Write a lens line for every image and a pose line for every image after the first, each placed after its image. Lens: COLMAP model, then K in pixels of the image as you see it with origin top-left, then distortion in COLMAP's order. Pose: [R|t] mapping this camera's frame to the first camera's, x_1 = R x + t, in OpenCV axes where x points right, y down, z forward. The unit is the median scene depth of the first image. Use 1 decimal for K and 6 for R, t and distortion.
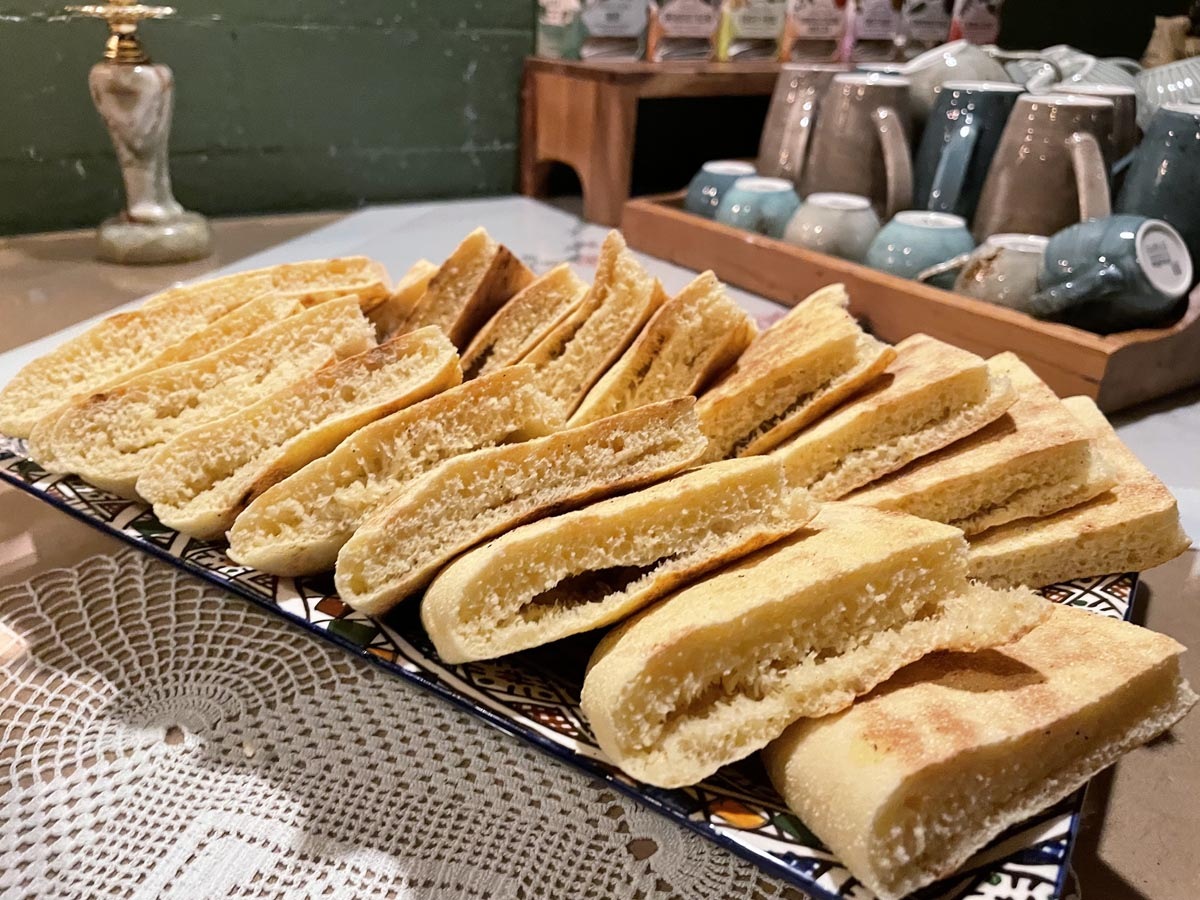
lens RADIAL K [[926.7, 0, 600.0], [0, 926.7, 450.0], [0, 0, 1]] dist [0.058028, -0.097047]
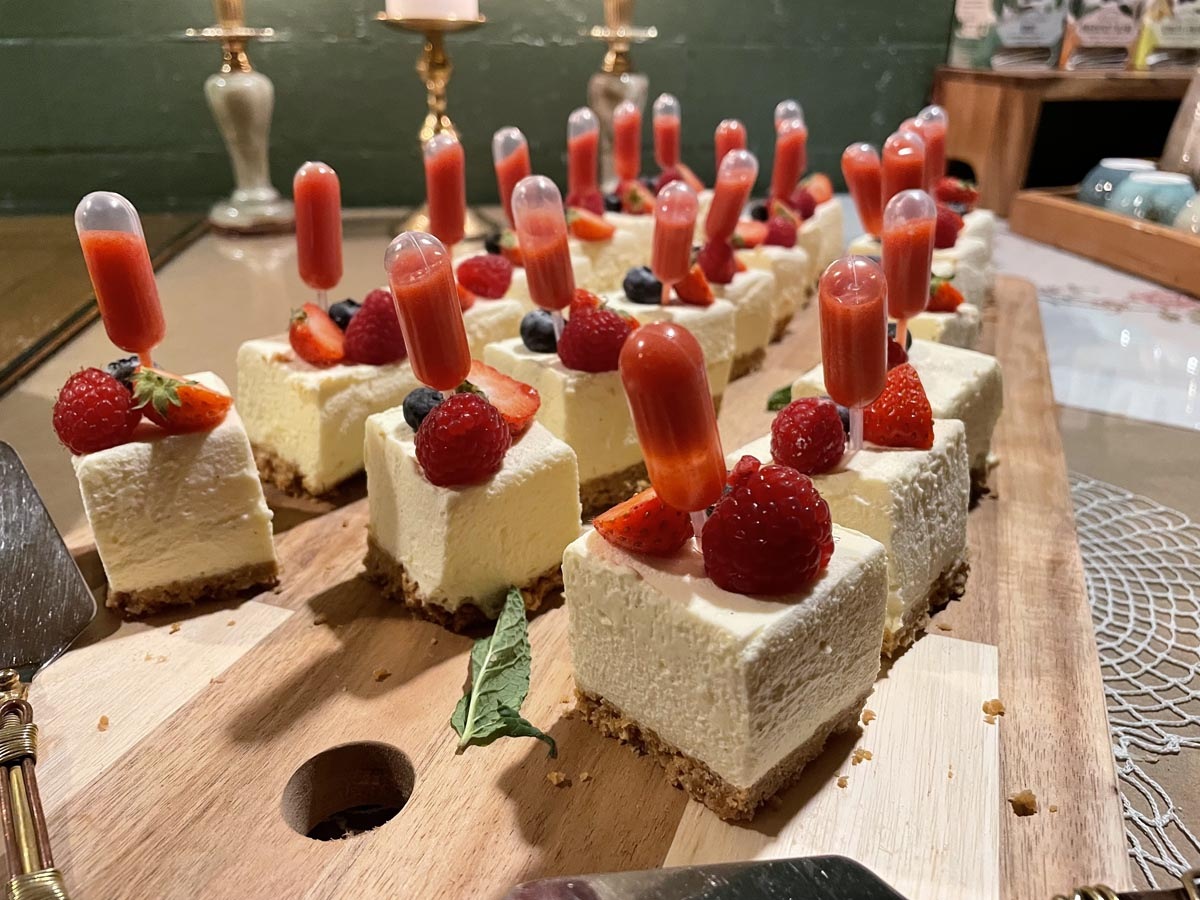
lens RADIAL K [[926.7, 0, 600.0], [0, 926.7, 450.0], [0, 0, 1]] dist [0.058028, -0.097047]
pose [[0.922351, 0.126834, -0.364941, 0.014453], [-0.137336, 0.990520, -0.002849, 0.095027], [0.361120, 0.052747, 0.931026, -0.165838]]
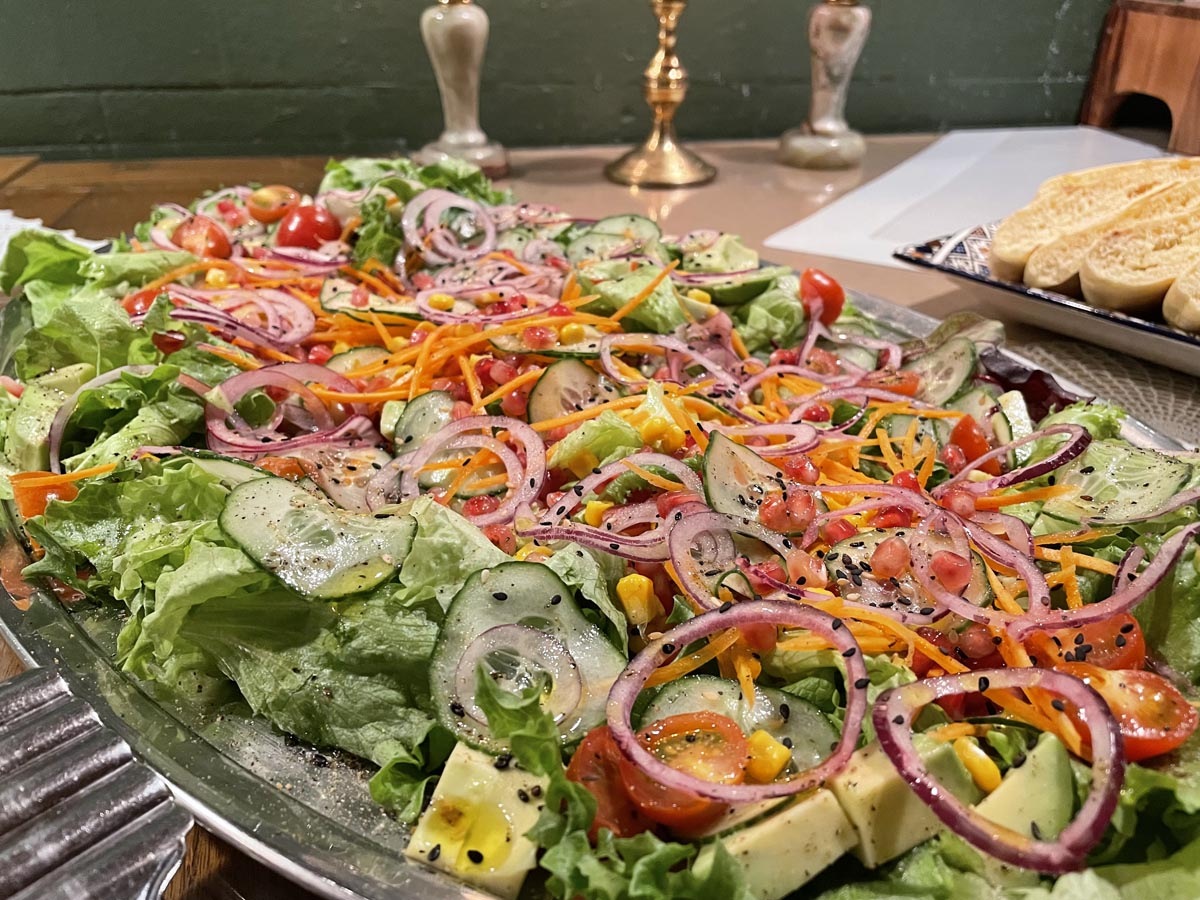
lens RADIAL K [[926.7, 0, 600.0], [0, 926.7, 450.0], [0, 0, 1]] dist [0.058028, -0.097047]
pose [[0.943362, 0.138916, -0.301283, -0.281248], [-0.119931, 0.989495, 0.080718, 0.094957], [0.309331, -0.040014, 0.950112, -0.262279]]
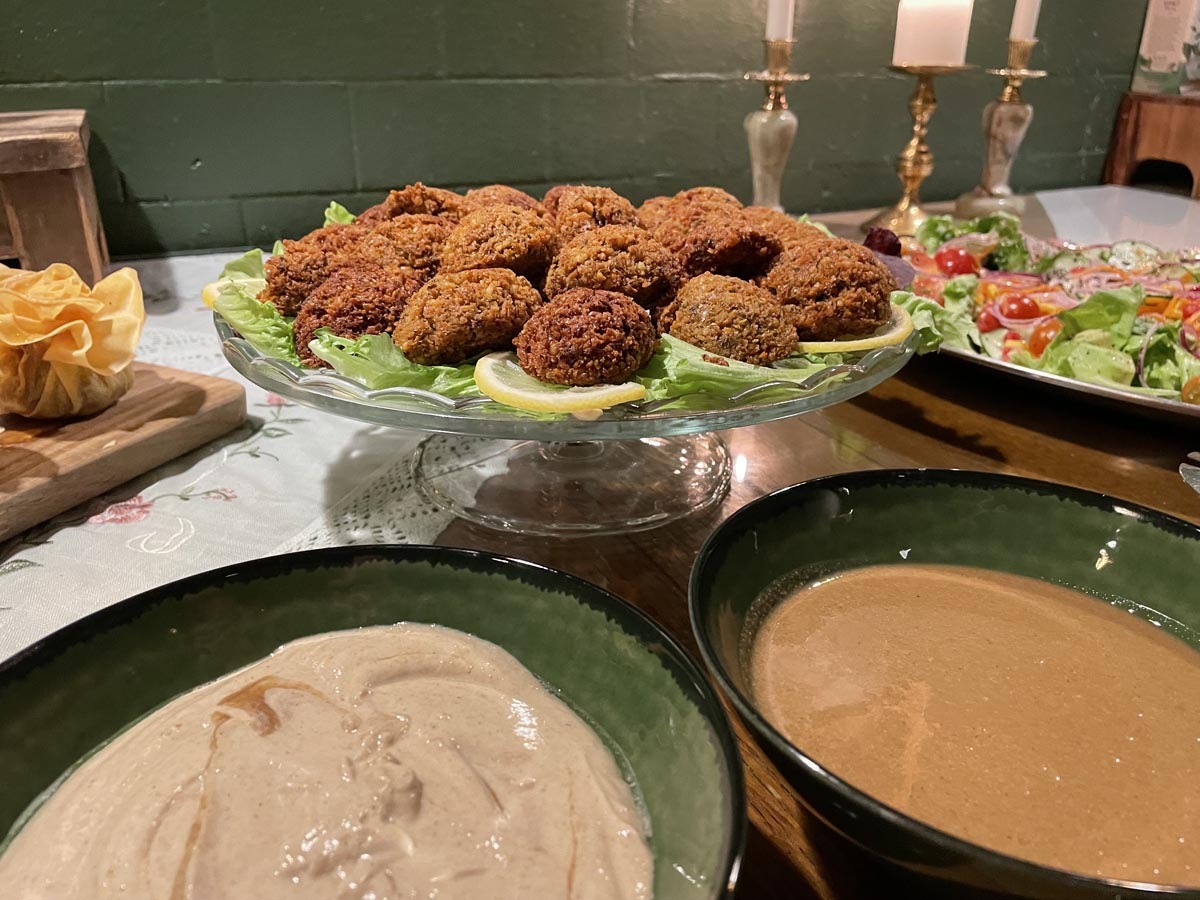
lens RADIAL K [[926.7, 0, 600.0], [0, 926.7, 450.0], [0, 0, 1]] dist [0.058028, -0.097047]
pose [[0.995856, 0.008904, -0.090511, -0.885329], [-0.010913, 0.999705, -0.021720, 0.217559], [0.090291, 0.022618, 0.995659, -0.619503]]
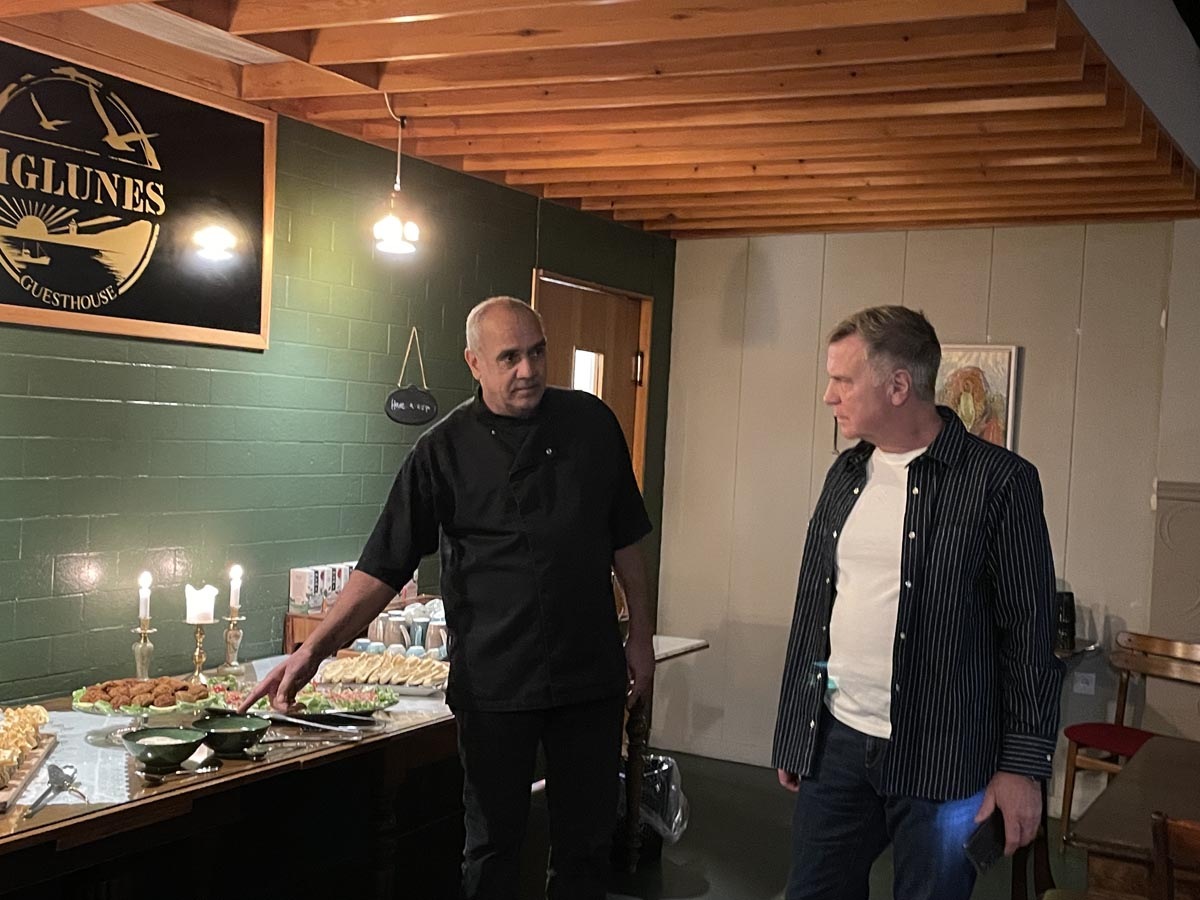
lens RADIAL K [[1429.9, 0, 601.7], [0, 1429.9, 480.8], [0, 0, 1]] dist [0.123909, -0.005597]
pose [[0.863342, -0.022478, 0.504119, -1.906286], [0.210989, 0.923572, -0.320154, 1.149266], [-0.458394, 0.382766, 0.802100, -4.291172]]
